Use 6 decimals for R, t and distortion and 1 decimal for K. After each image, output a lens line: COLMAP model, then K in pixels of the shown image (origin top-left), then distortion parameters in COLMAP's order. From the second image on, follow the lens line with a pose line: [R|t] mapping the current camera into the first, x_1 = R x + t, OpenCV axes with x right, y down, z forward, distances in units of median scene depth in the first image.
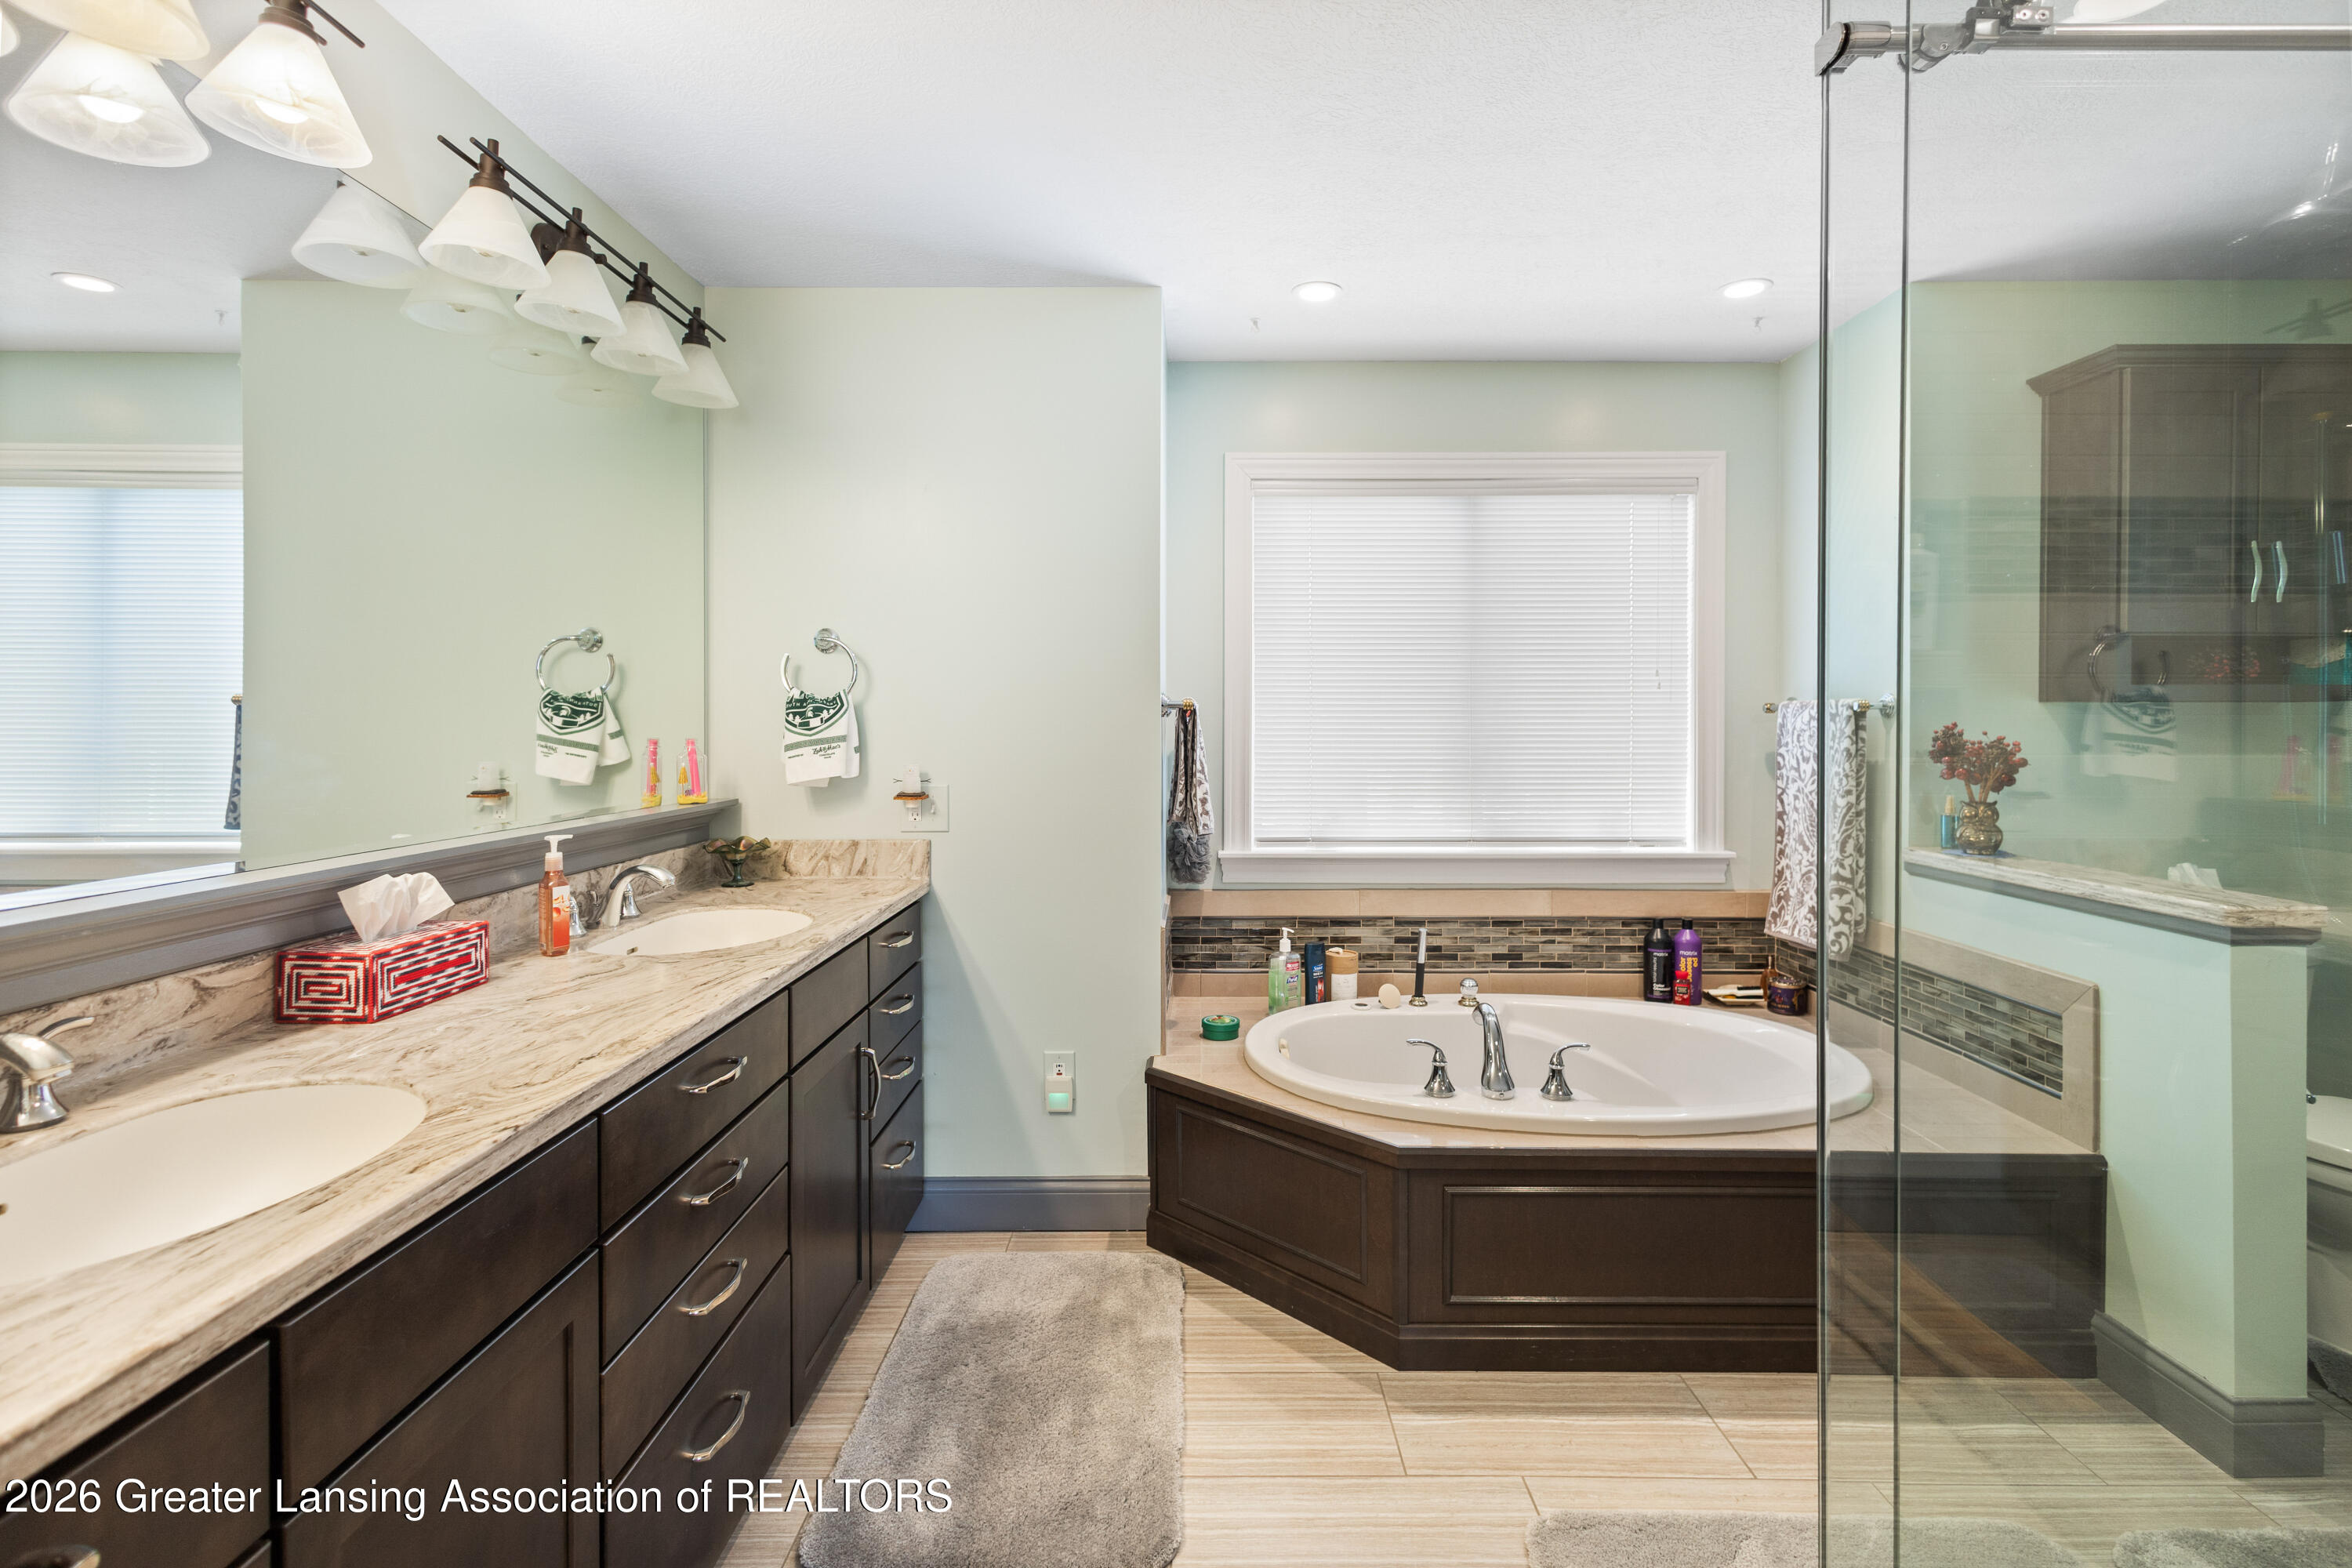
lens RADIAL K [[1104.5, 0, 1187.4], [0, 1104.5, 740.8], [0, 0, 1]] dist [0.009961, -0.000175]
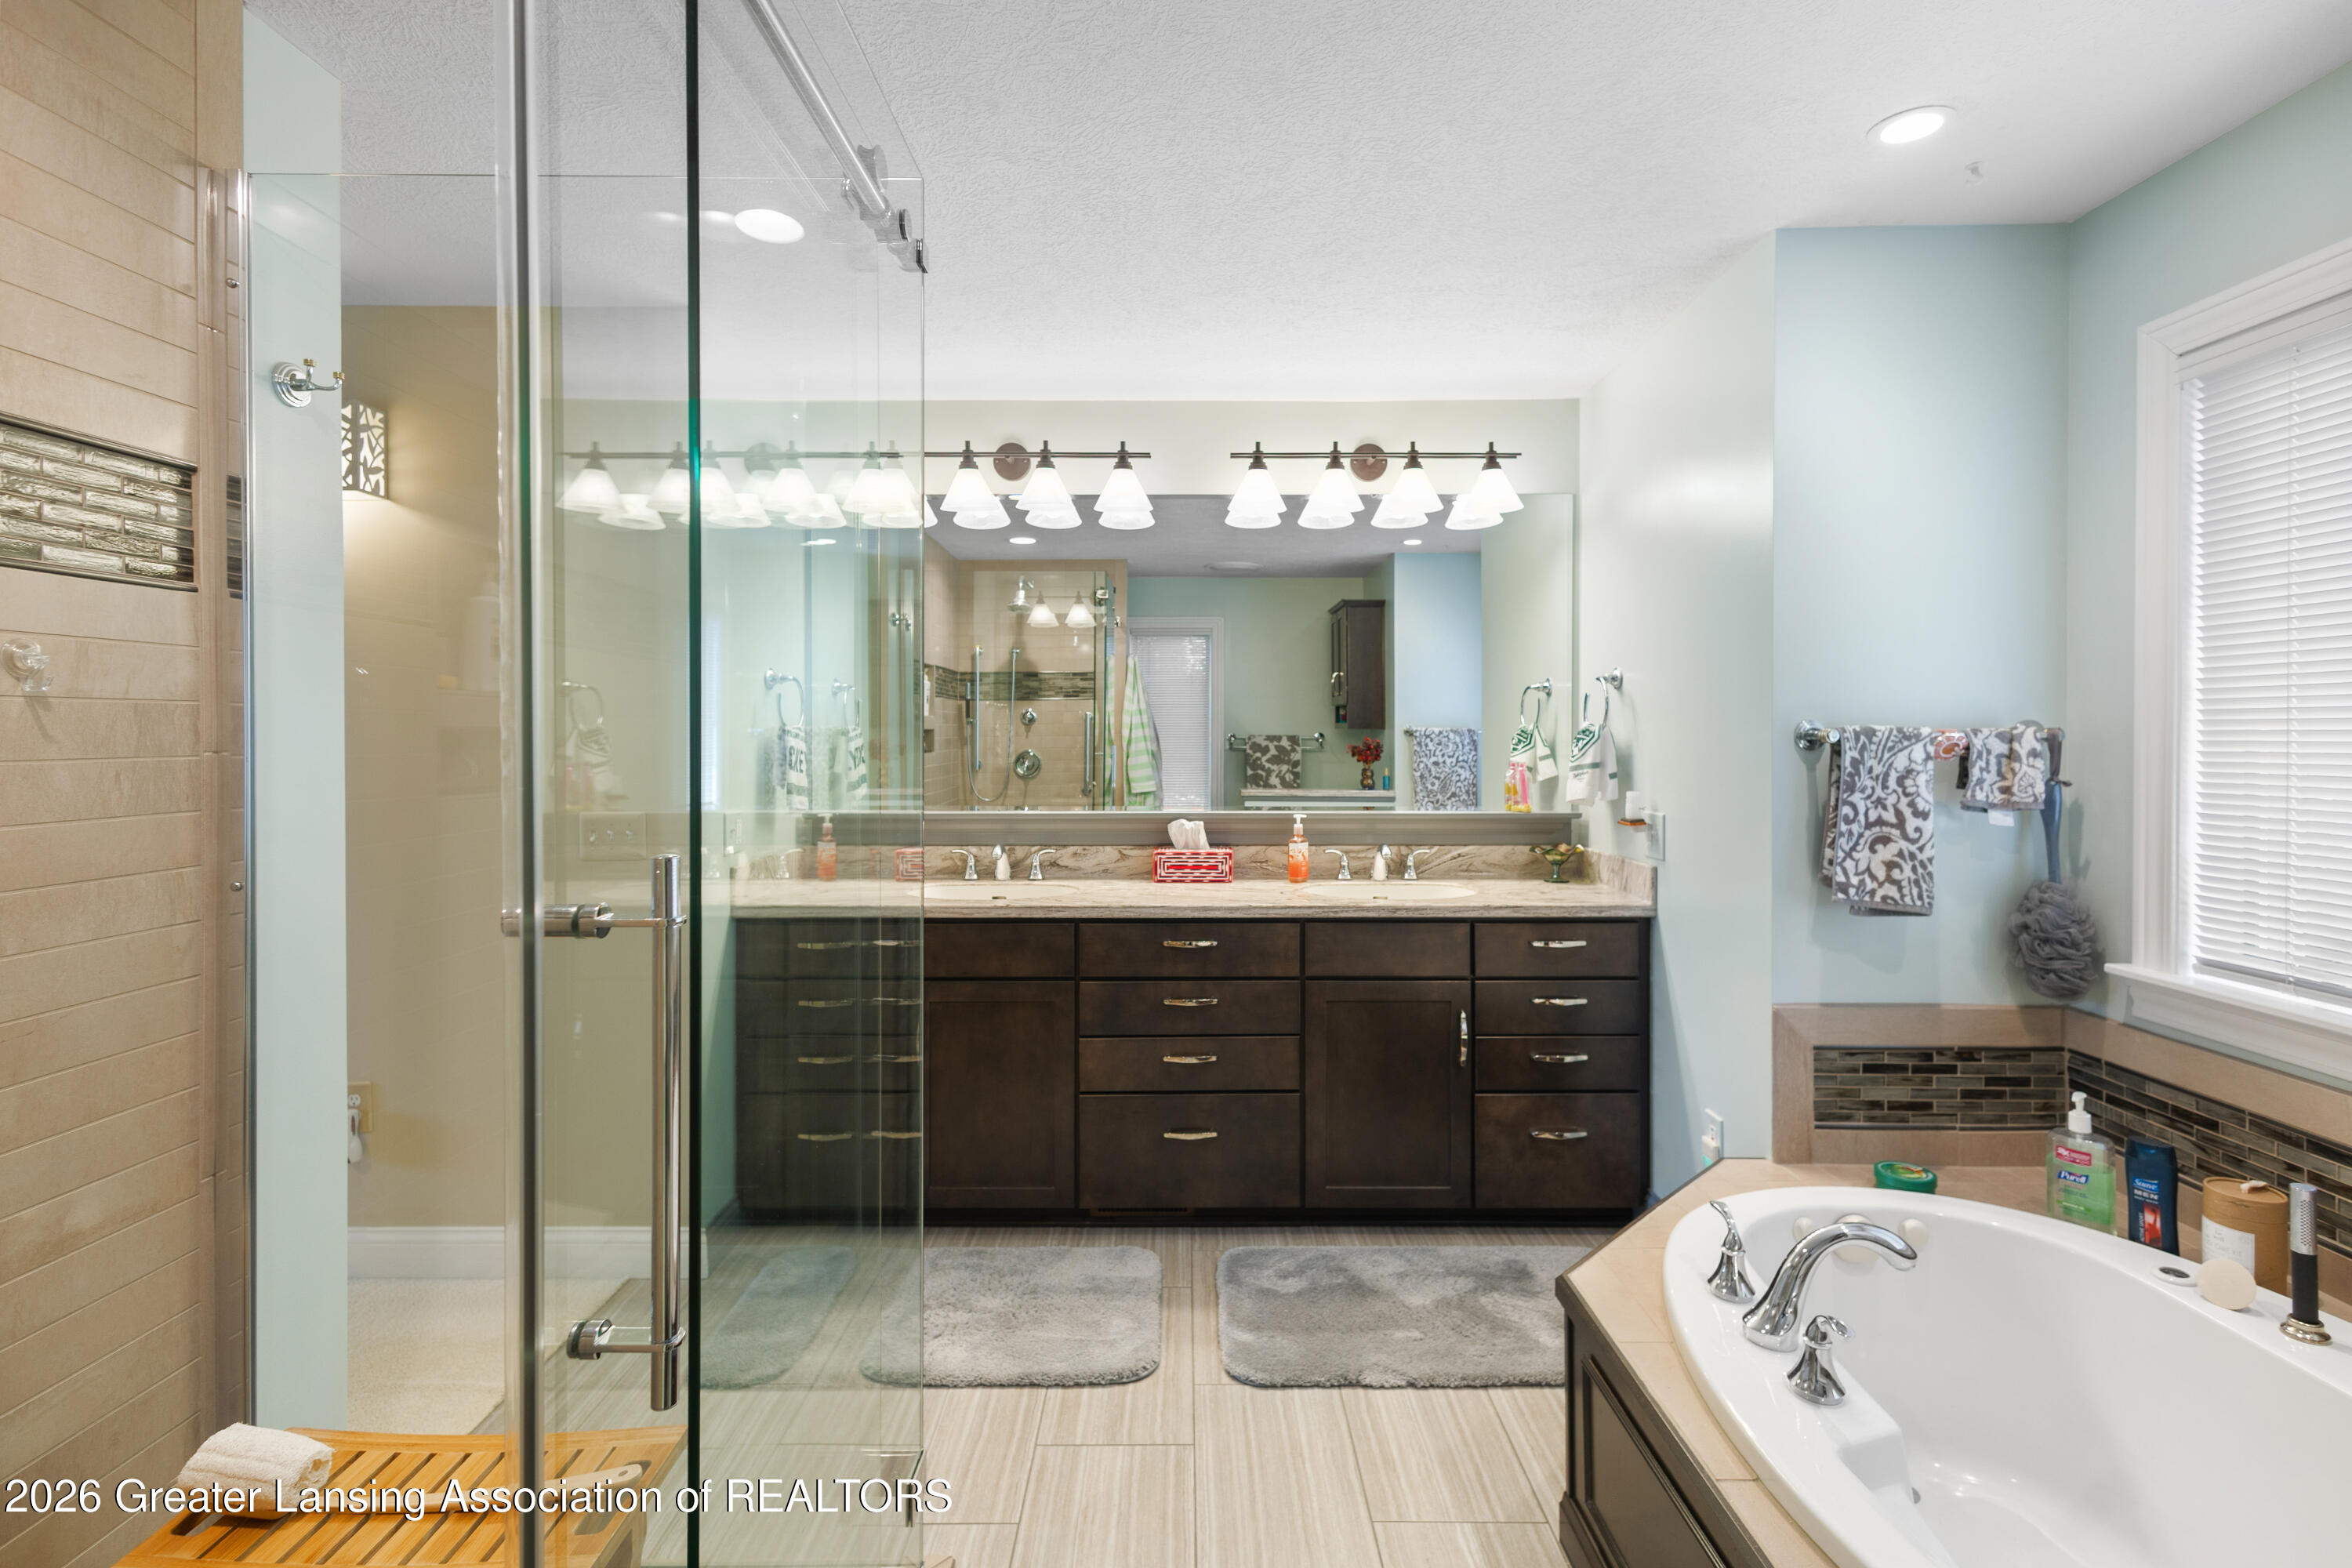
lens RADIAL K [[1104.5, 0, 1187.4], [0, 1104.5, 740.8], [0, 0, 1]] dist [0.009961, -0.000175]
pose [[0.012699, 0.011440, -0.999854, 0.856599], [-0.017333, 0.999787, 0.011219, -0.034545], [0.999769, 0.017188, 0.012895, 0.585428]]
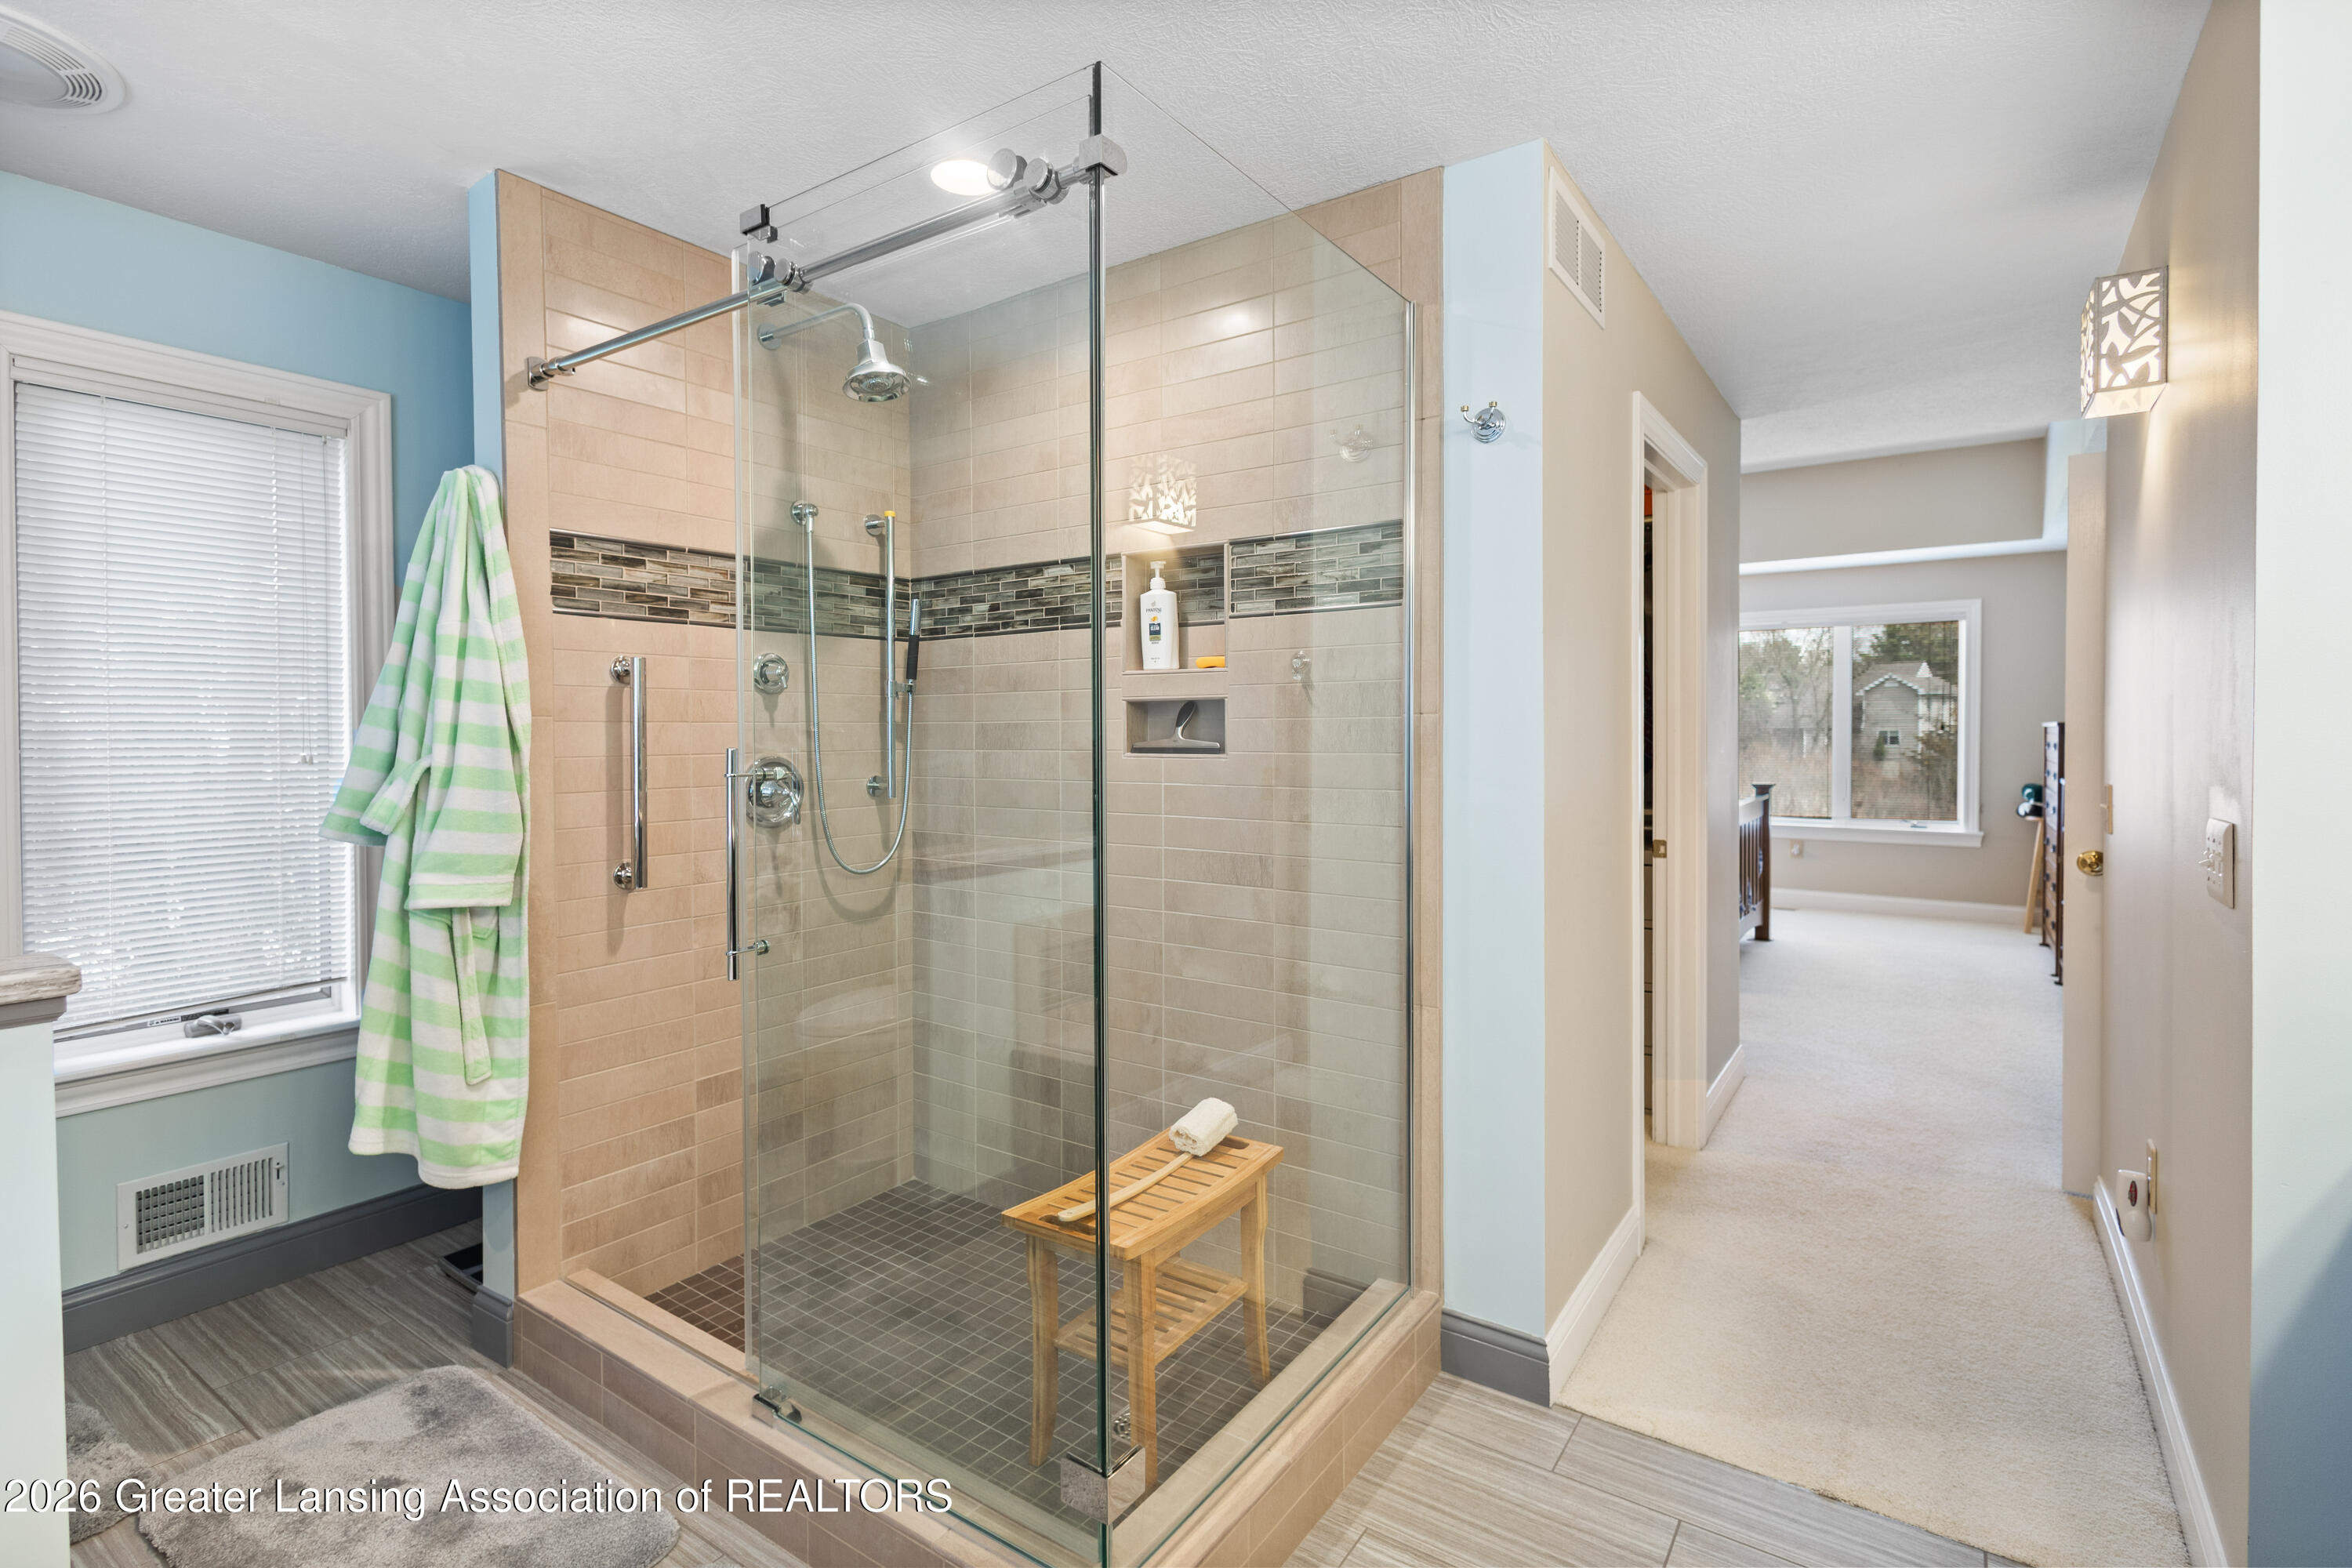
lens RADIAL K [[1104.5, 0, 1187.4], [0, 1104.5, 740.8], [0, 0, 1]] dist [0.009961, -0.000175]
pose [[-0.827648, -0.001025, 0.561247, -0.094467], [0.013317, 0.999681, 0.021463, -0.012007], [-0.561090, 0.025238, -0.827370, 0.886002]]
